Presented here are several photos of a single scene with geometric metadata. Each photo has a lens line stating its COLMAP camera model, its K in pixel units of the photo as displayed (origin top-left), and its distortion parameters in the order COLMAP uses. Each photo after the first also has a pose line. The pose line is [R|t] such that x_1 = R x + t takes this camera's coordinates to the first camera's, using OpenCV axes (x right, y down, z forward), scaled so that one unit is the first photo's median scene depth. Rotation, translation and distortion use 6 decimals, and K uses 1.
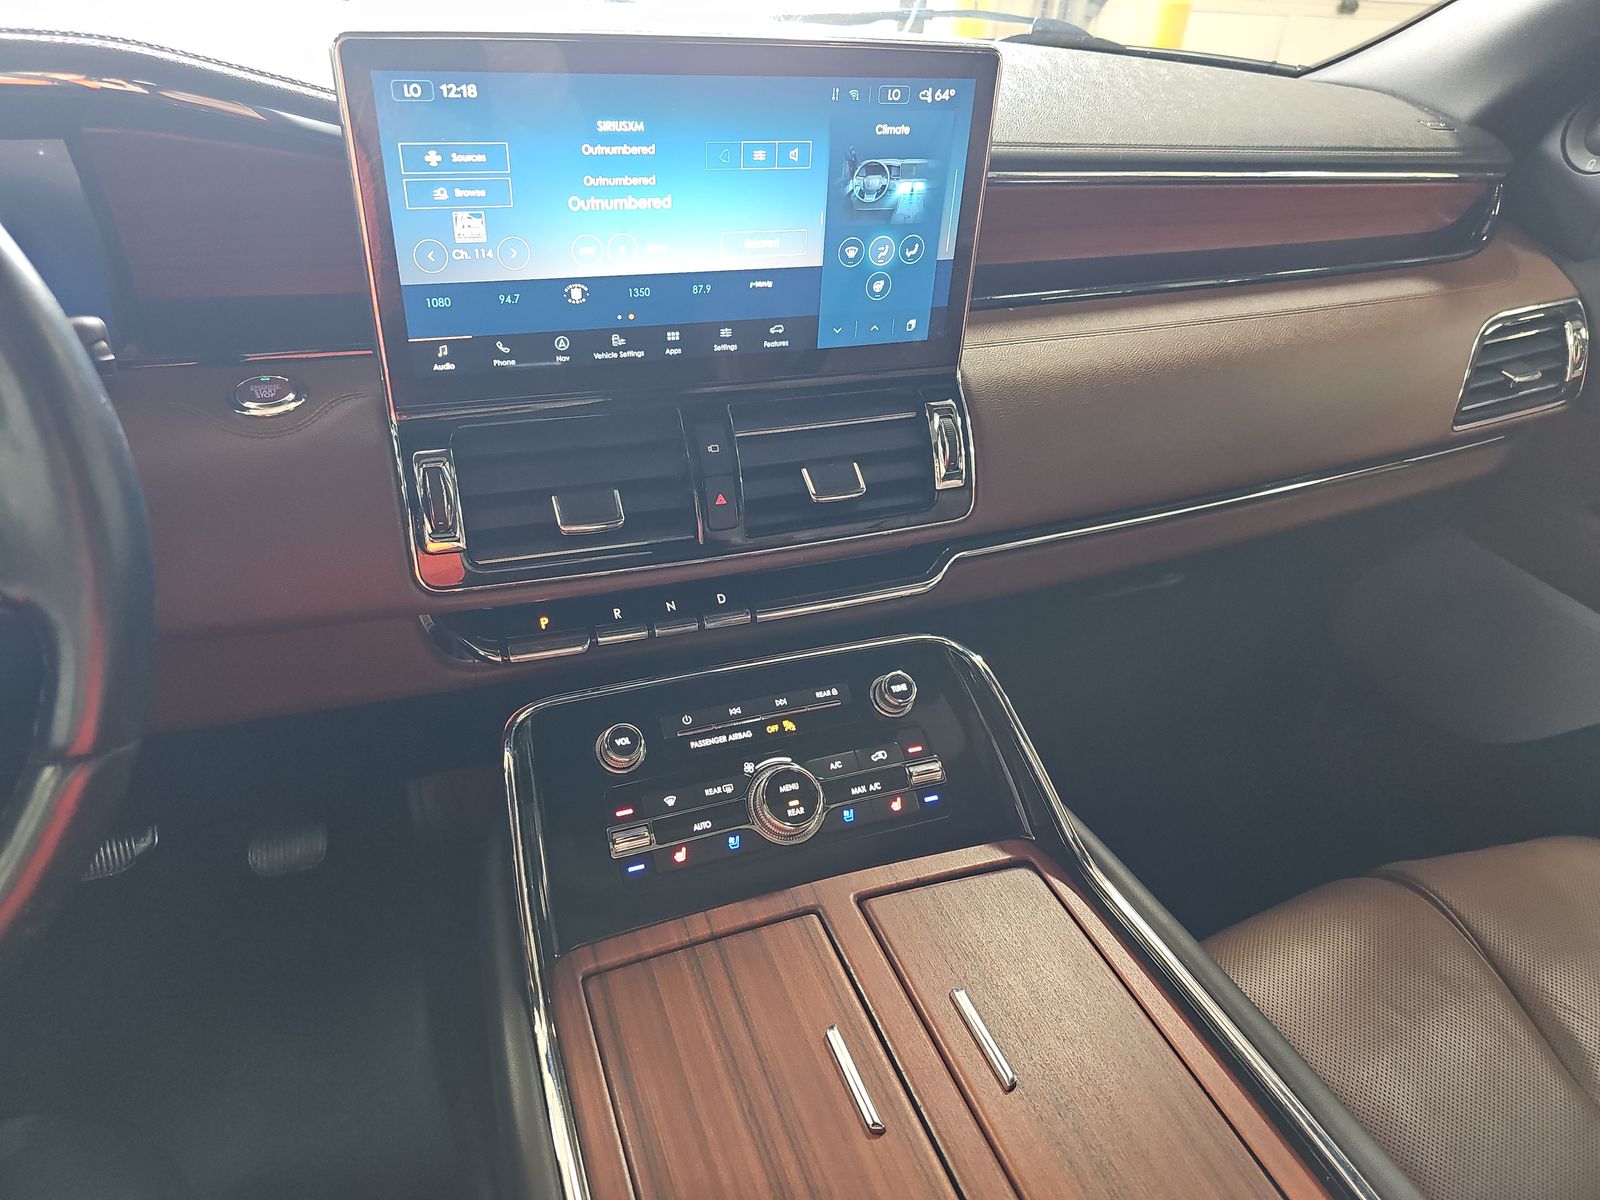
lens RADIAL K [[974.7, 0, 800.3], [0, 974.7, 591.5], [0, 0, 1]] dist [-0.016657, -0.005736]
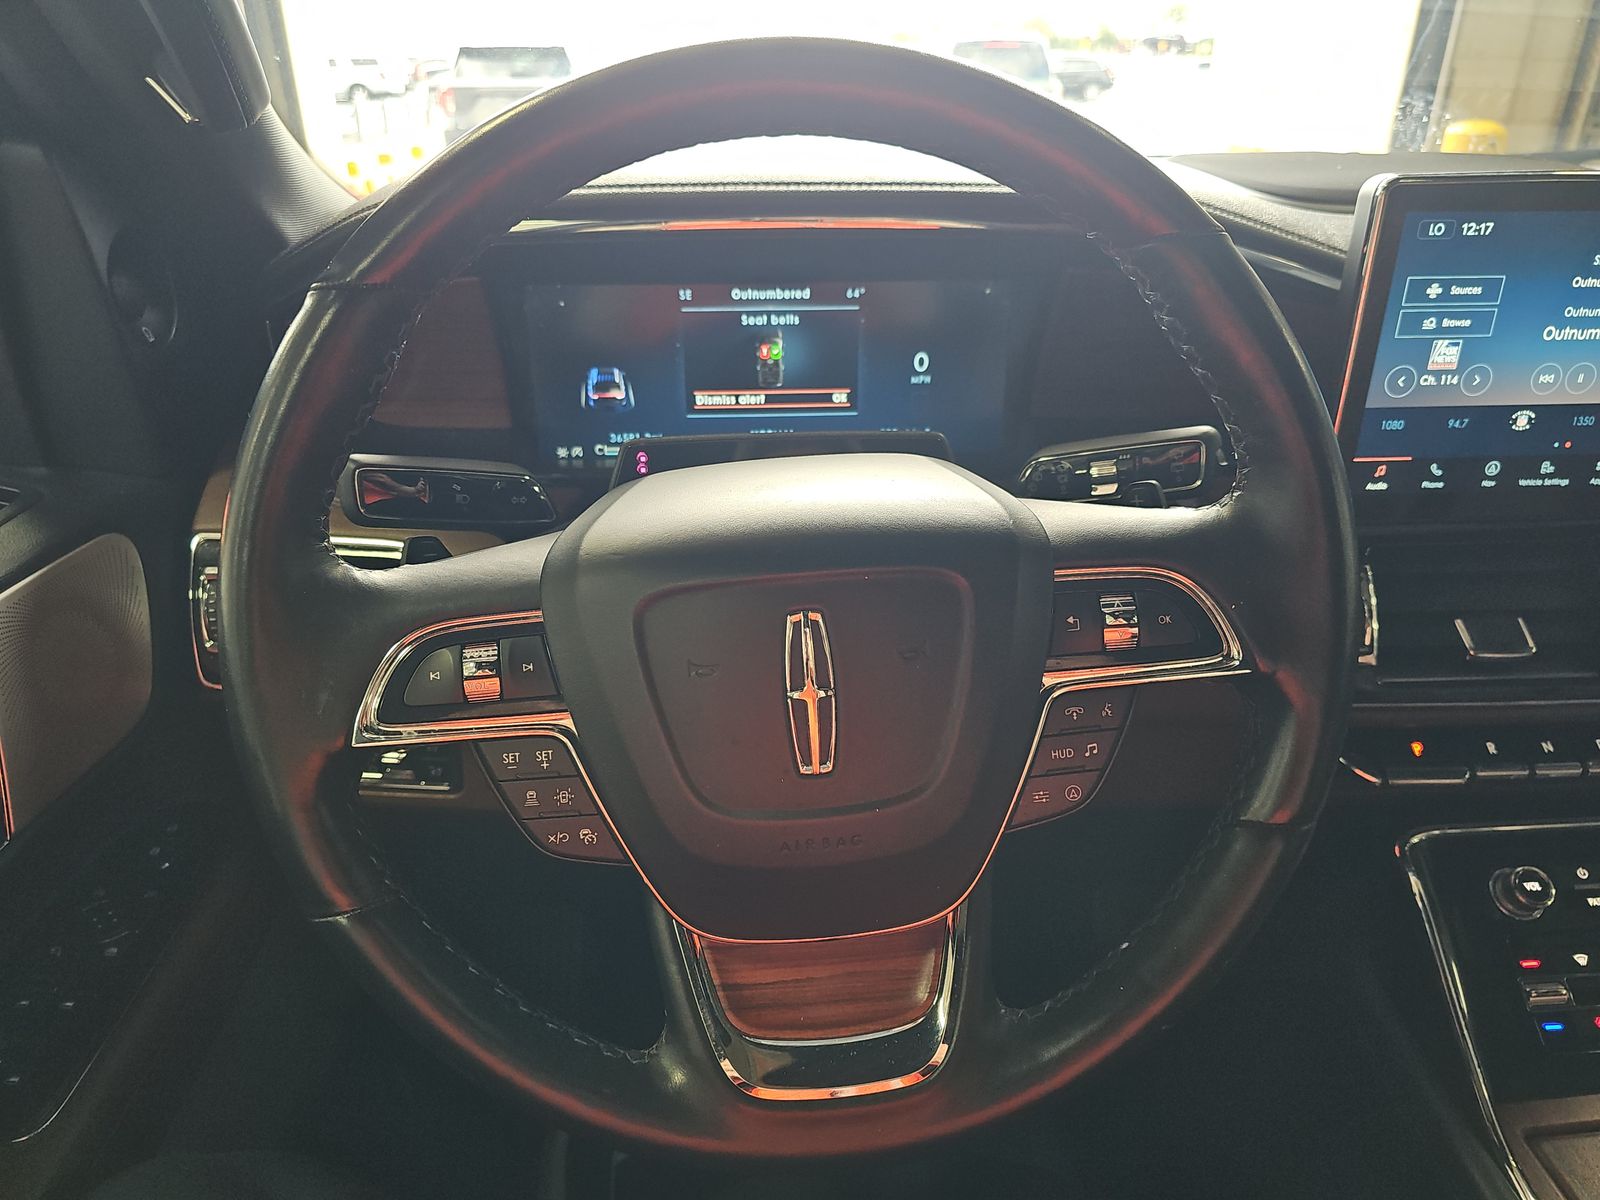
lens RADIAL K [[1060.3, 0, 797.9], [0, 1060.3, 601.2], [0, 0, 1]] dist [0.035193, -0.005817]
pose [[0.964840, 0.070599, -0.253177, -0.659360], [-0.106392, 0.985712, -0.130587, 0.101938], [0.240341, 0.152931, 0.958566, -0.215289]]
